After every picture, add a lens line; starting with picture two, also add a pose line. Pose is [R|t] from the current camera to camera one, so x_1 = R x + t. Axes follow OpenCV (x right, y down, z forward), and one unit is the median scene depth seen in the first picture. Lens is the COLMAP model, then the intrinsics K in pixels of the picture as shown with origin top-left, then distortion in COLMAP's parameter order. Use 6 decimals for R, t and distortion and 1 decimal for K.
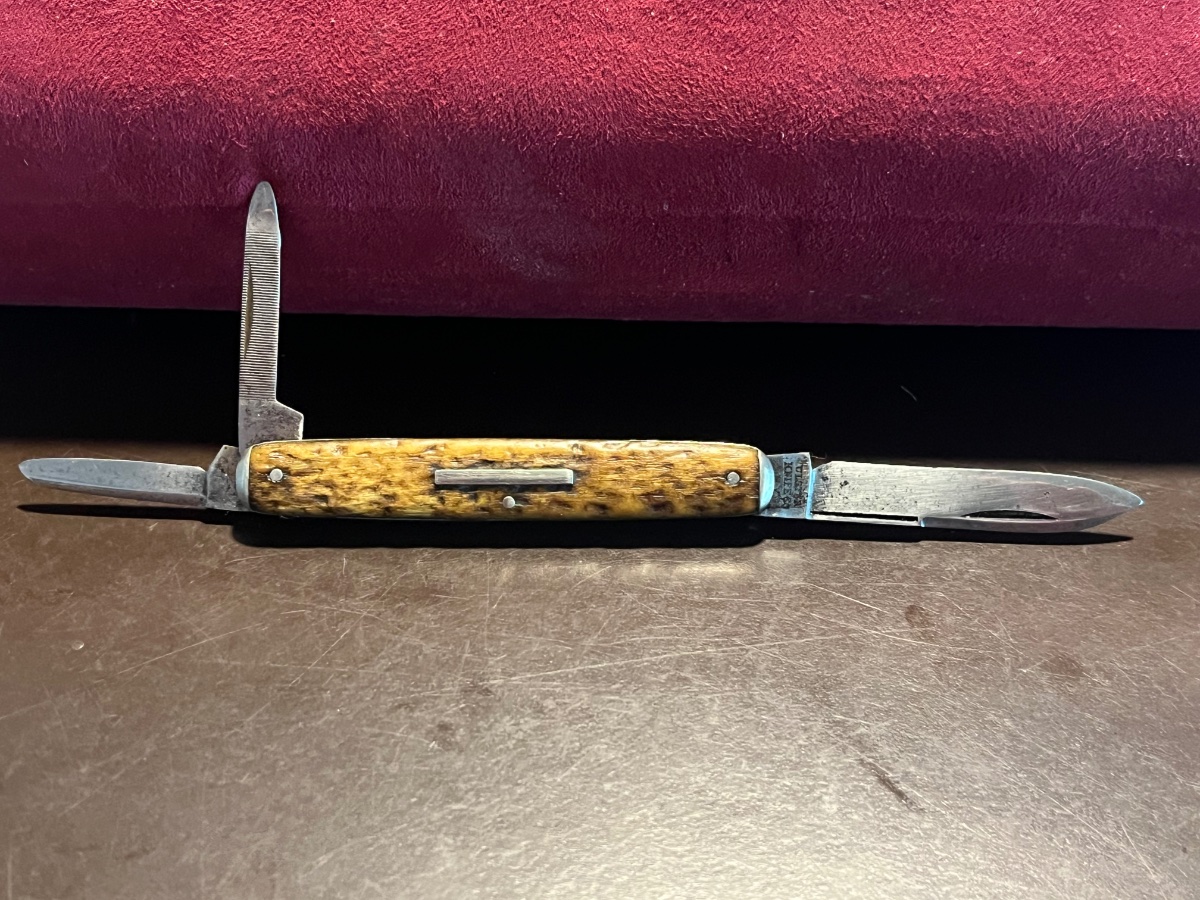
lens RADIAL K [[1612.7, 0, 598.7], [0, 1612.7, 449.6], [0, 0, 1]] dist [0.000941, 0.000000]
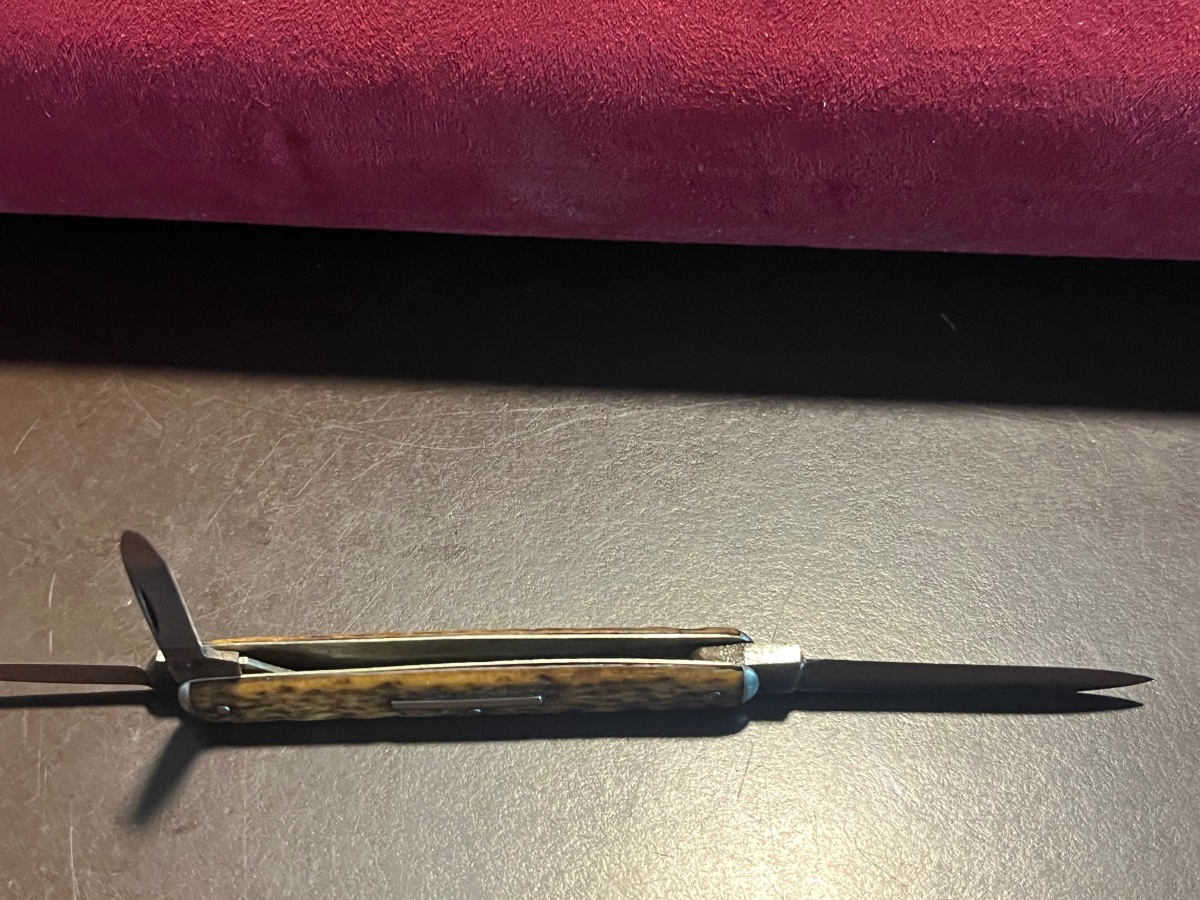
lens RADIAL K [[1612.7, 0, 601.1], [0, 1612.7, 449.6], [0, 0, 1]] dist [0.000941, 0.000000]
pose [[0.998678, 0.027111, -0.043667, 0.029543], [-0.015722, 0.969986, 0.242652, -0.227339], [0.048935, -0.241645, 0.969130, 0.016808]]
